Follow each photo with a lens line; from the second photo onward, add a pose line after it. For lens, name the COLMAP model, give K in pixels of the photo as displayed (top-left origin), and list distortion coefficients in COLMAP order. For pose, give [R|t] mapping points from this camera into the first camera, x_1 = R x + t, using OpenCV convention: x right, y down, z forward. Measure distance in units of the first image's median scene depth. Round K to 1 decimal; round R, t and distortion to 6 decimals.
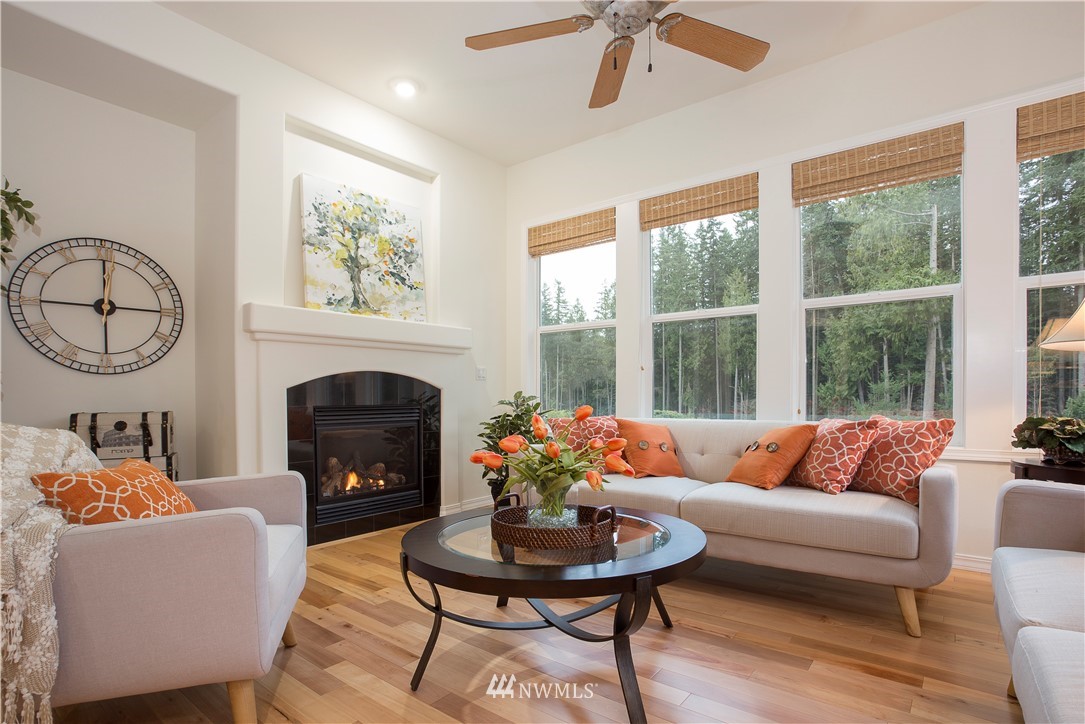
lens RADIAL K [[545.1, 0, 539.1], [0, 545.1, 392.0], [0, 0, 1]] dist [-0.035803, 0.000461]
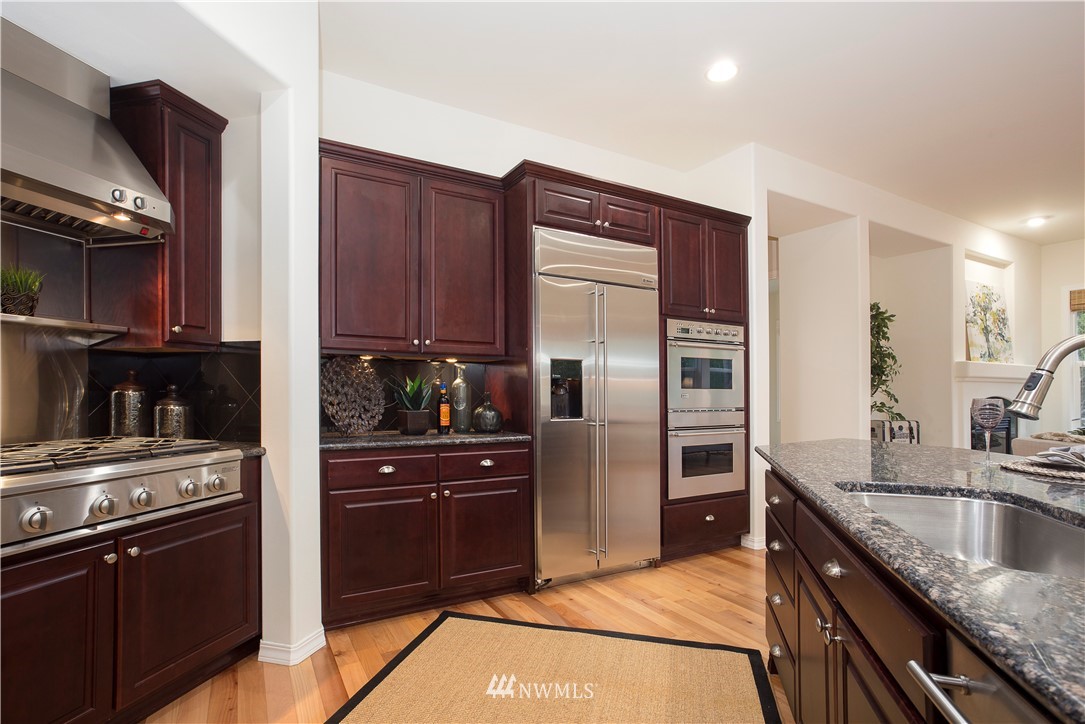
lens RADIAL K [[529.9, 0, 546.1], [0, 529.9, 383.9], [0, 0, 1]] dist [0.004766, 0.001149]
pose [[0.937974, 0.006063, -0.346654, -1.074935], [-0.008321, 0.999953, -0.005026, -0.060352], [0.346607, 0.007599, 0.937980, -1.003624]]
